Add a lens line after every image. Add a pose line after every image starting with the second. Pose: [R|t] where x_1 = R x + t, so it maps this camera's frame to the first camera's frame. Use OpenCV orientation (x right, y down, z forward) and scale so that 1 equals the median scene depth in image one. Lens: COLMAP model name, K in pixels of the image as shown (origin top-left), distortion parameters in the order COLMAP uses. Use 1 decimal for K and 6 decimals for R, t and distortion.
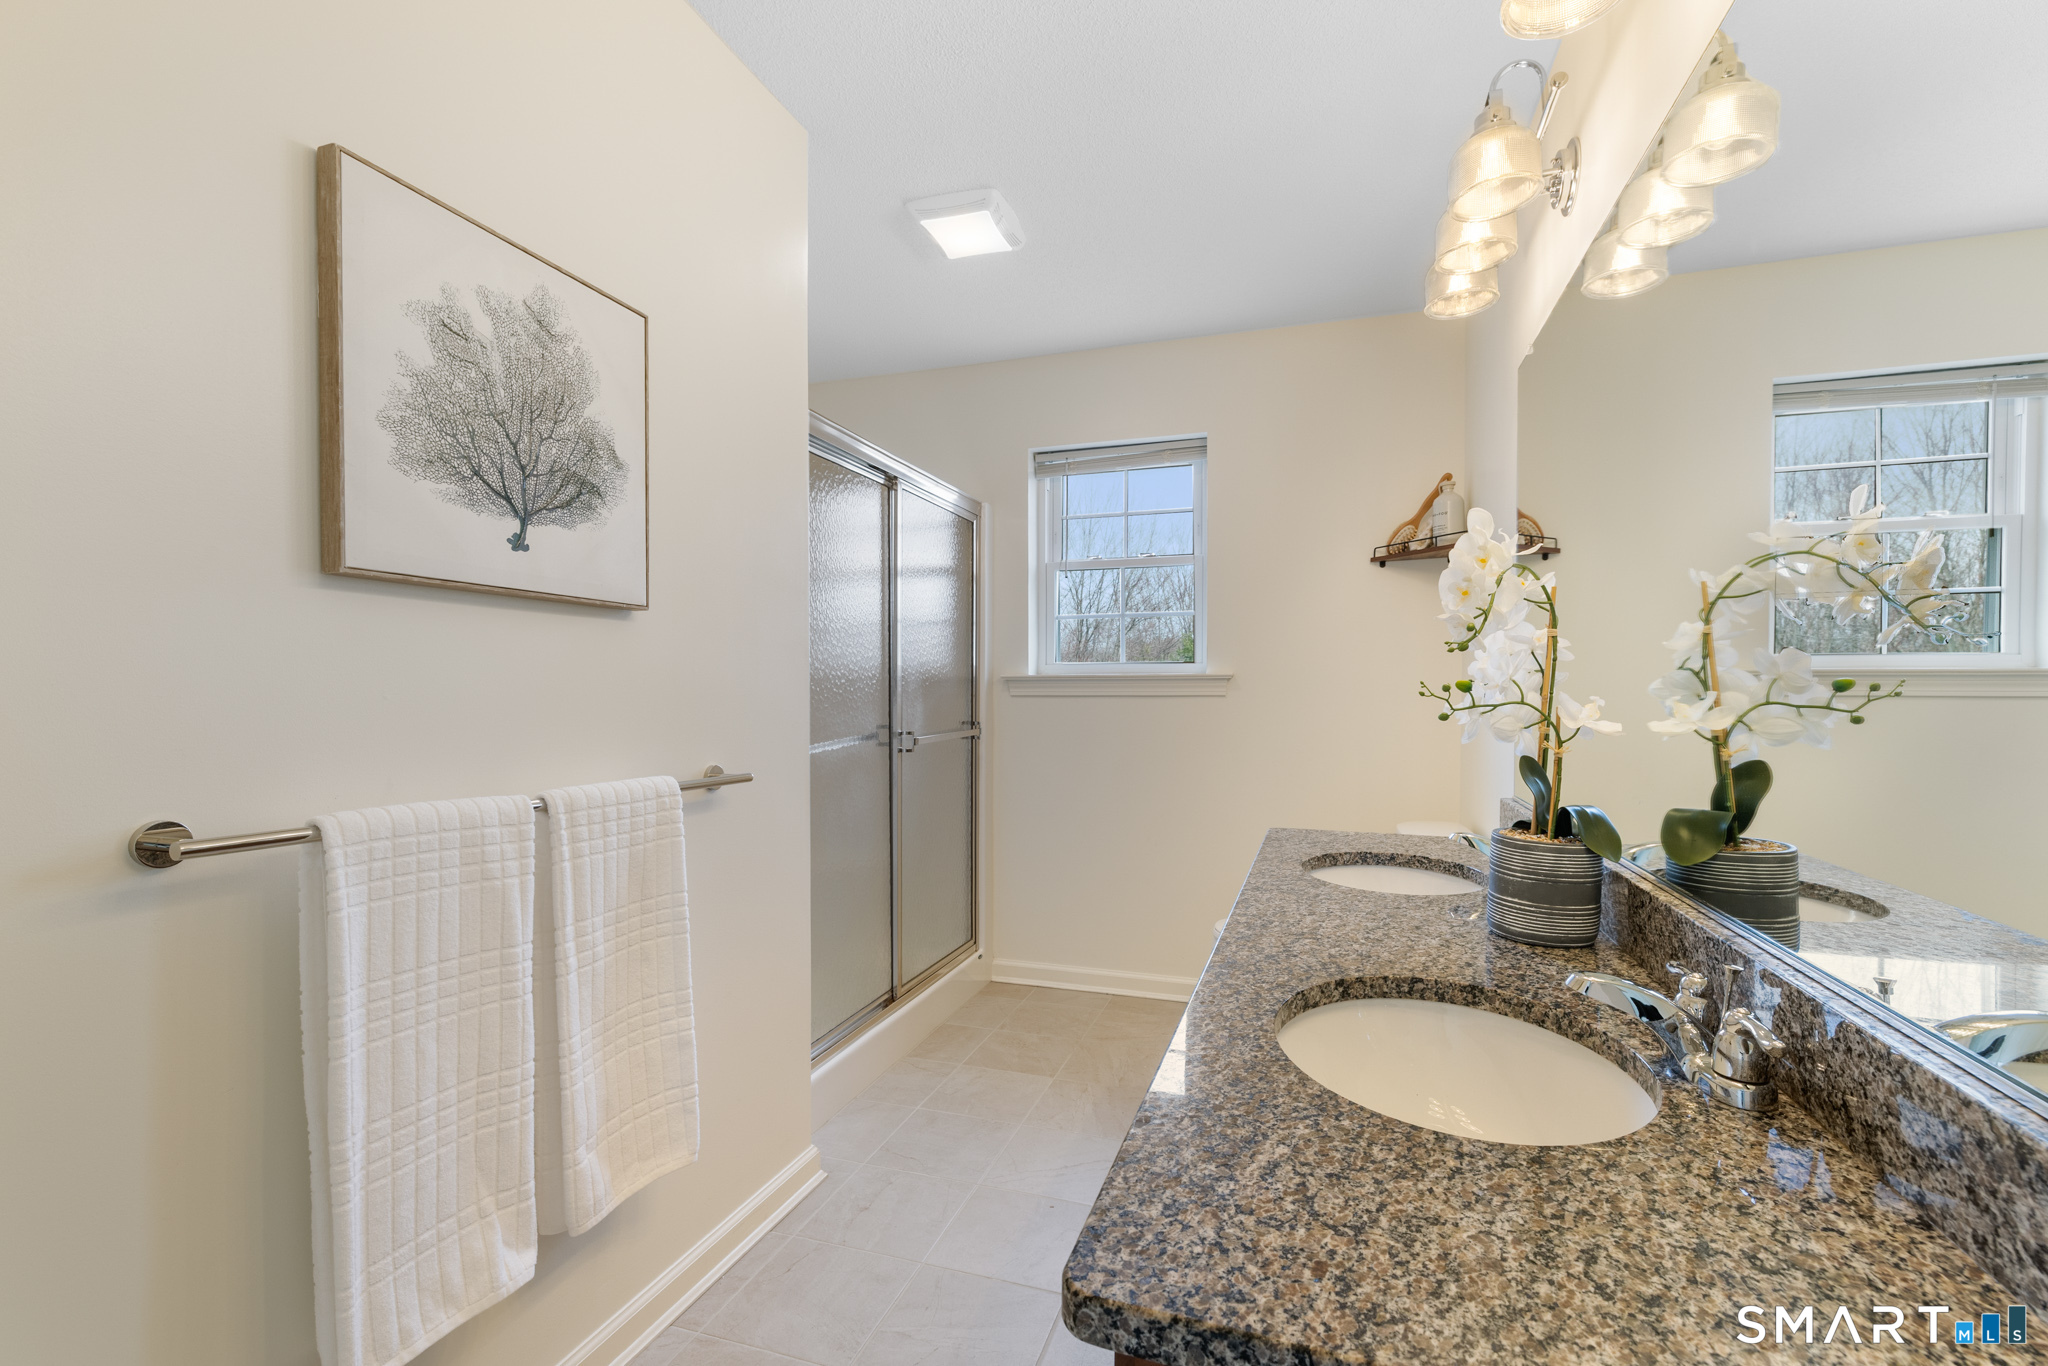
lens RADIAL K [[887.7, 0, 1010.7], [0, 887.7, 688.6], [0, 0, 1]] dist [-0.000512, -0.000460]
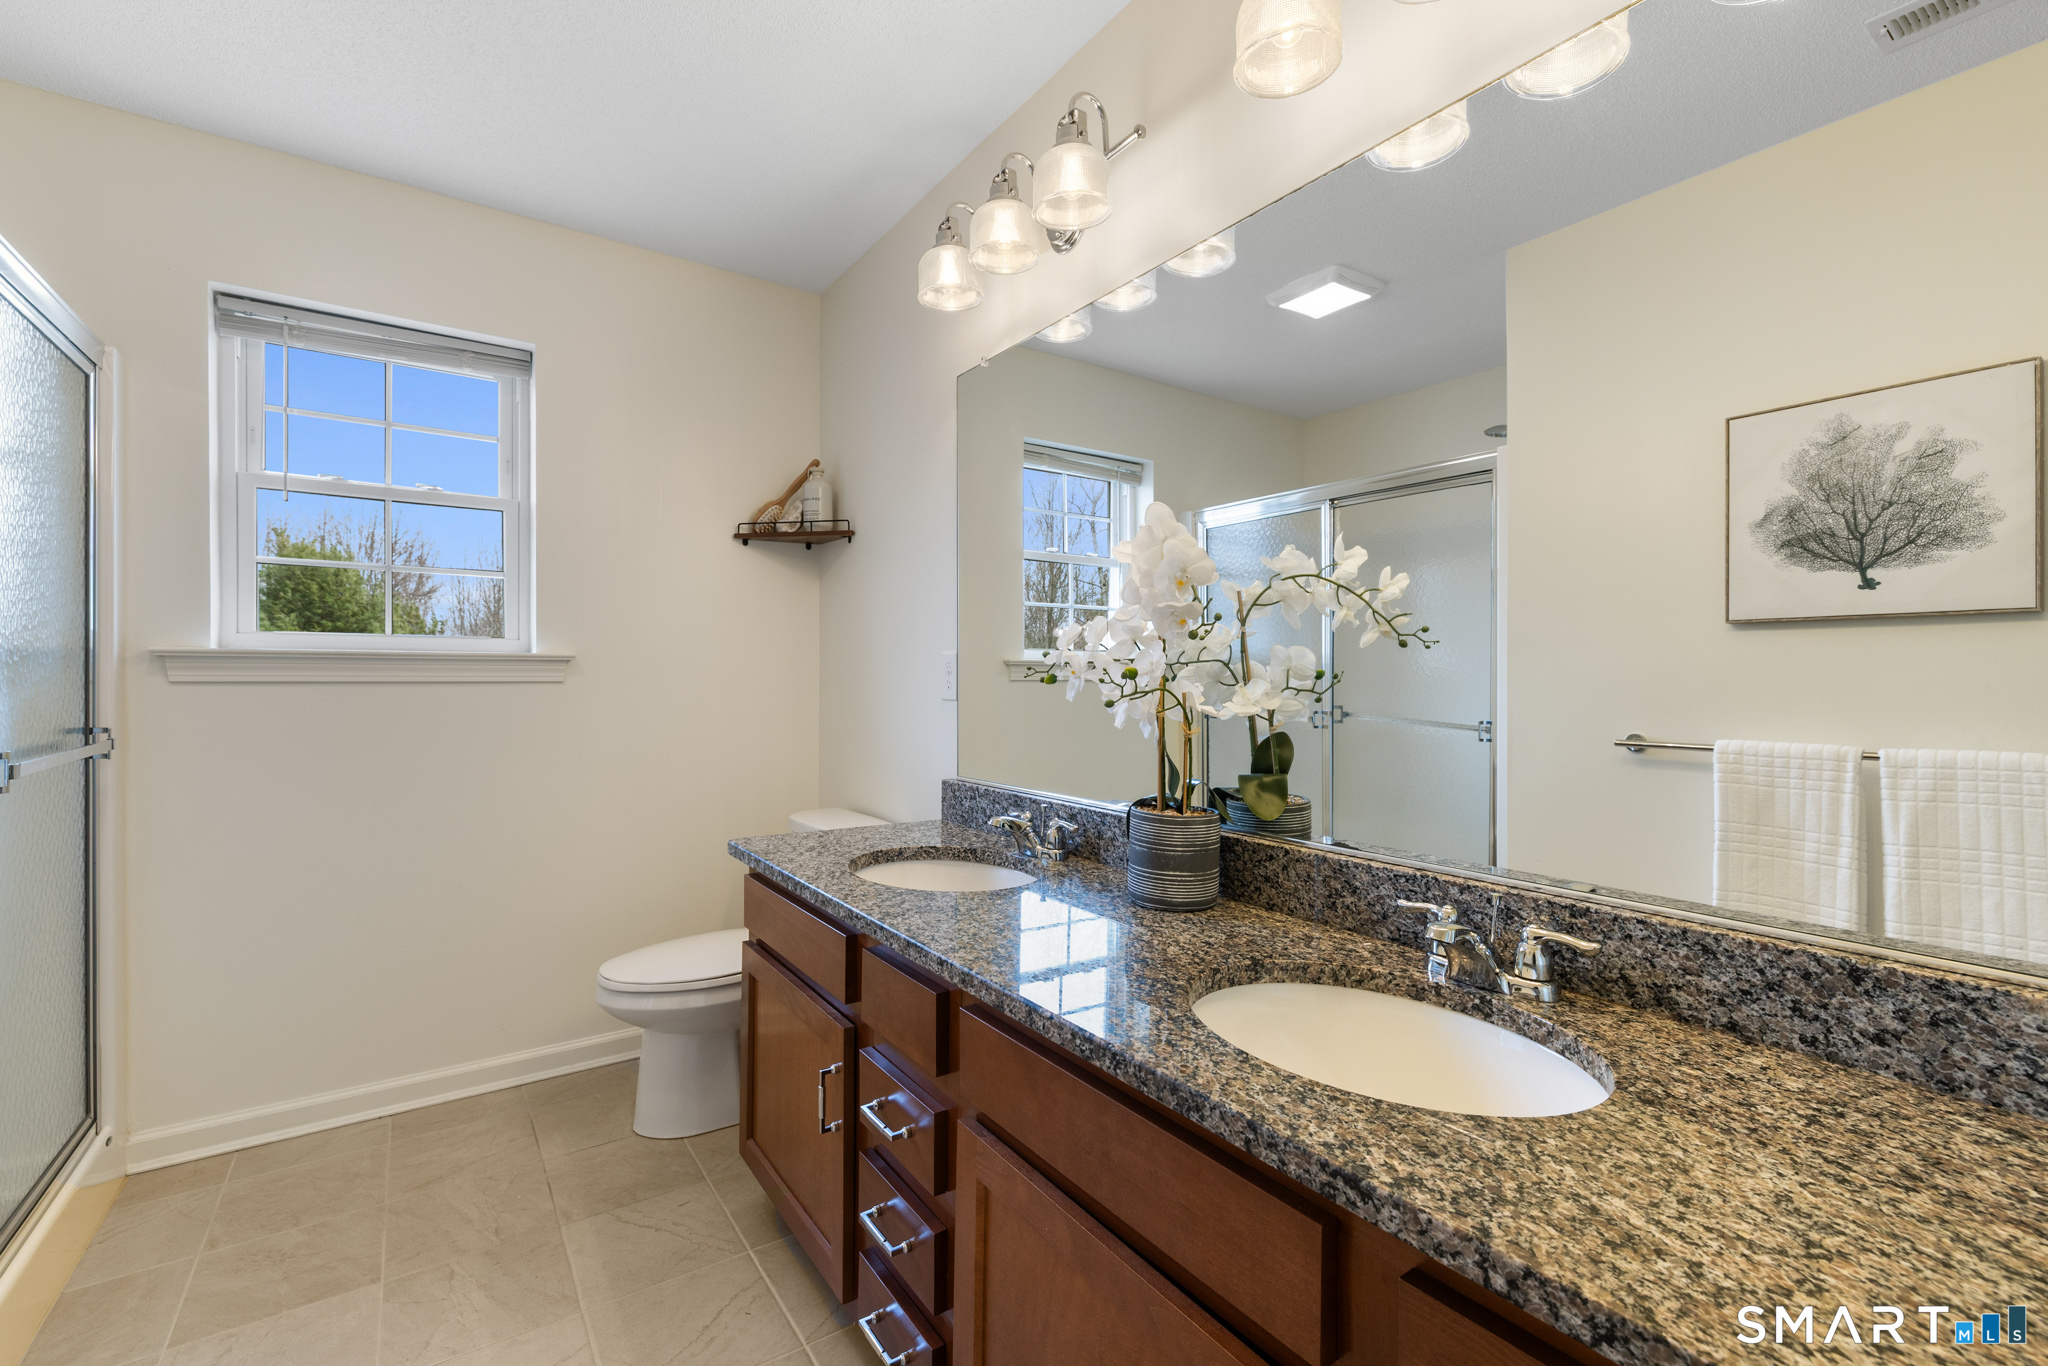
lens RADIAL K [[884.4, 0, 1019.5], [0, 884.4, 673.2], [0, 0, 1]] dist [-0.001569, -0.000137]
pose [[0.586137, 0.006848, 0.810183, -0.392918], [-0.005937, 0.999974, -0.004157, 0.002038], [-0.810190, -0.002373, 0.586162, 0.505950]]
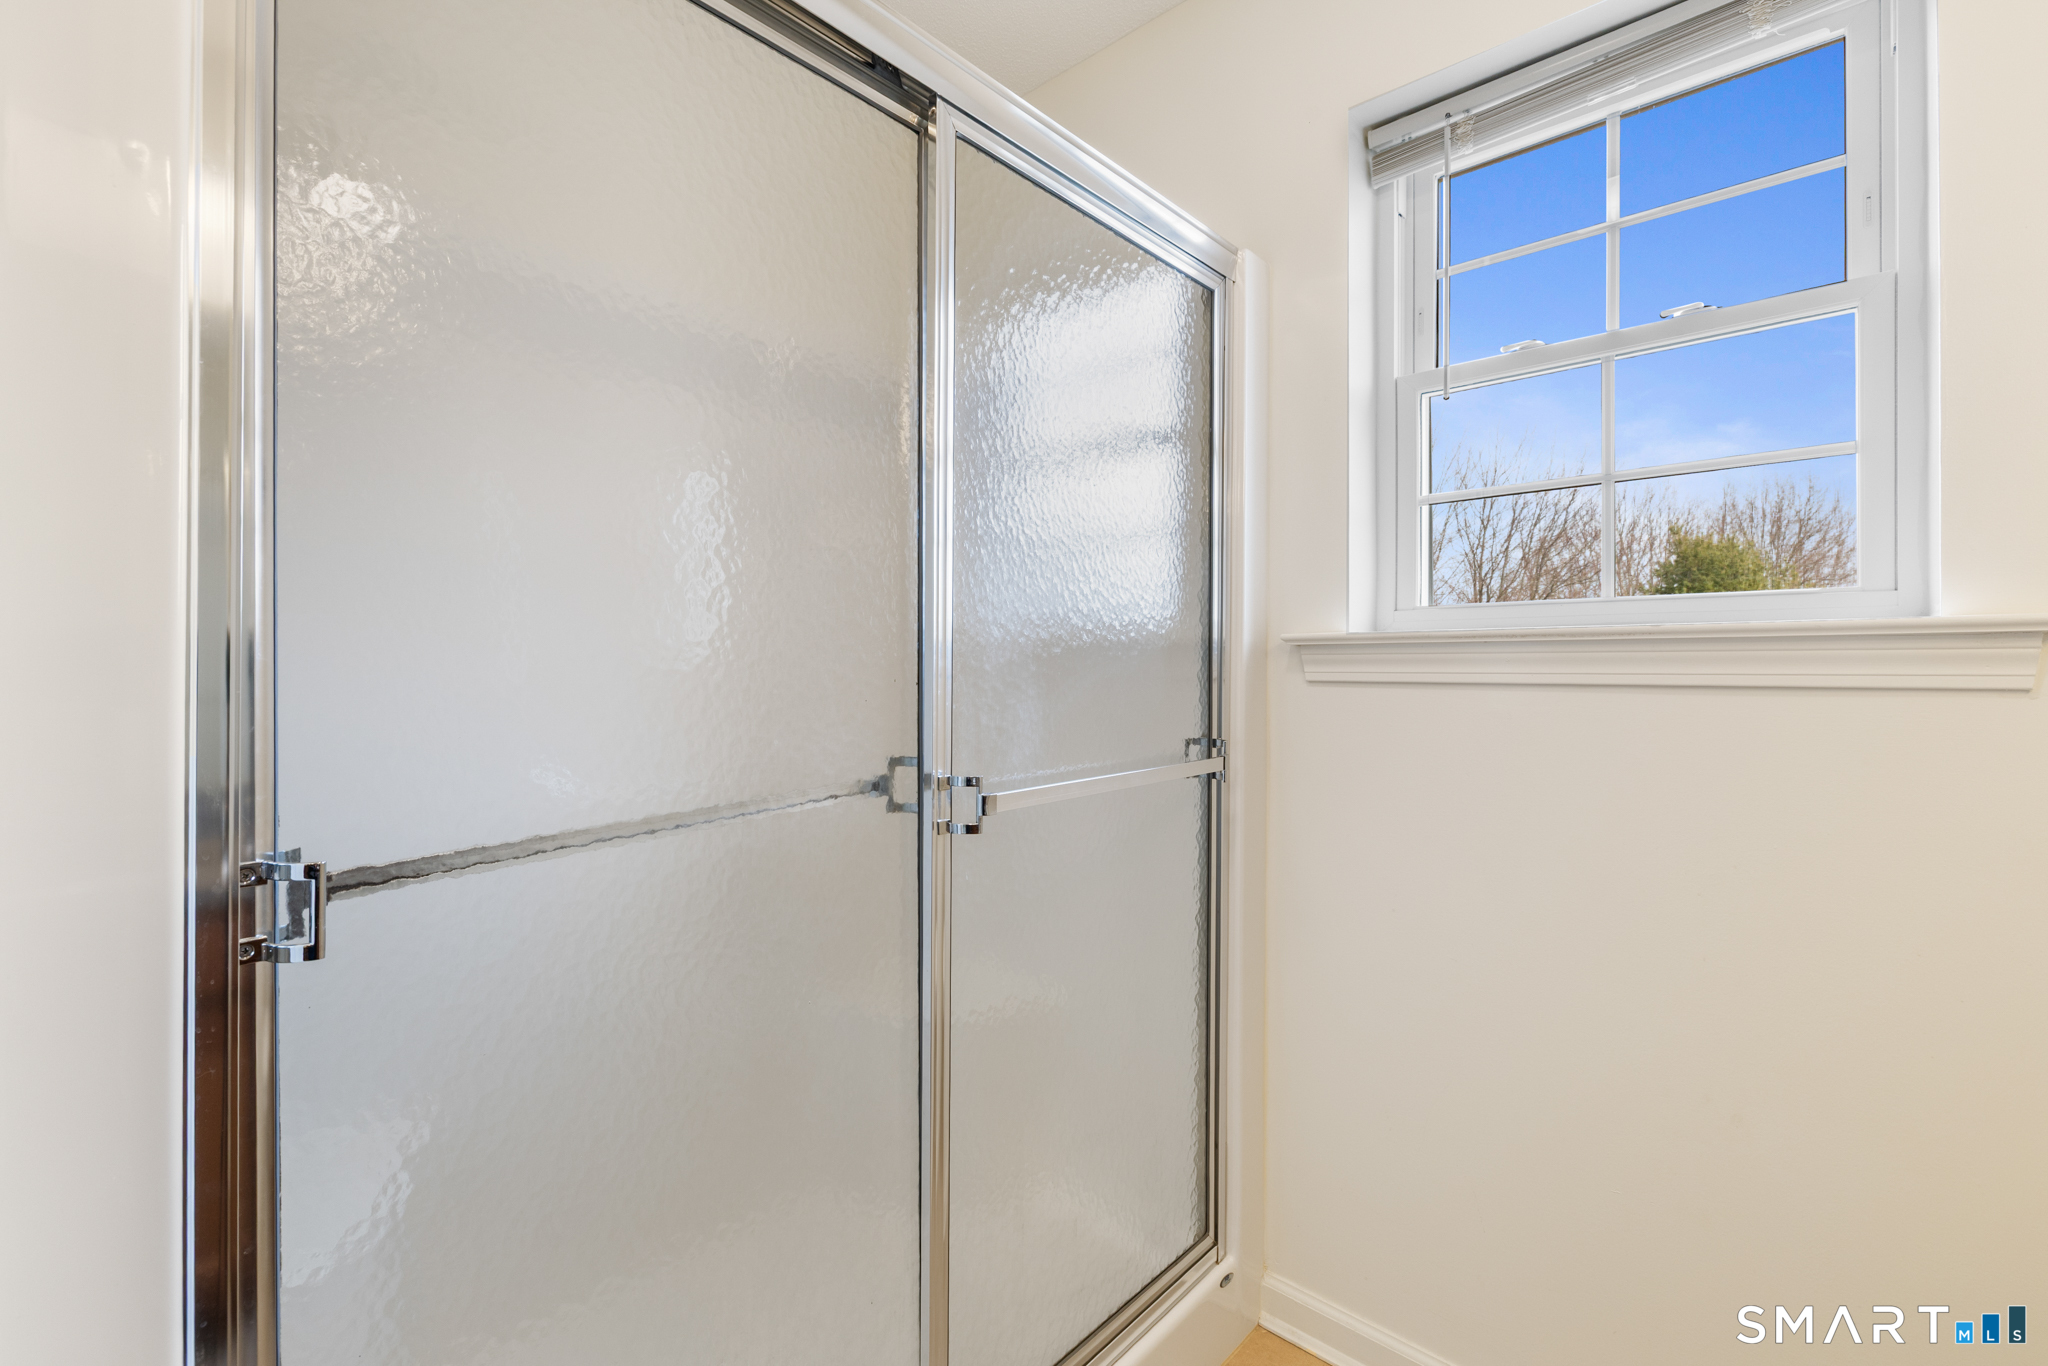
lens RADIAL K [[877.9, 0, 1025.3], [0, 877.9, 673.3], [0, 0, 1]] dist [-0.002886, -0.000224]
pose [[0.919105, 0.003220, -0.393999, 0.113638], [-0.001329, 0.999986, 0.005071, 0.005792], [0.394009, -0.004137, 0.919097, 1.465134]]
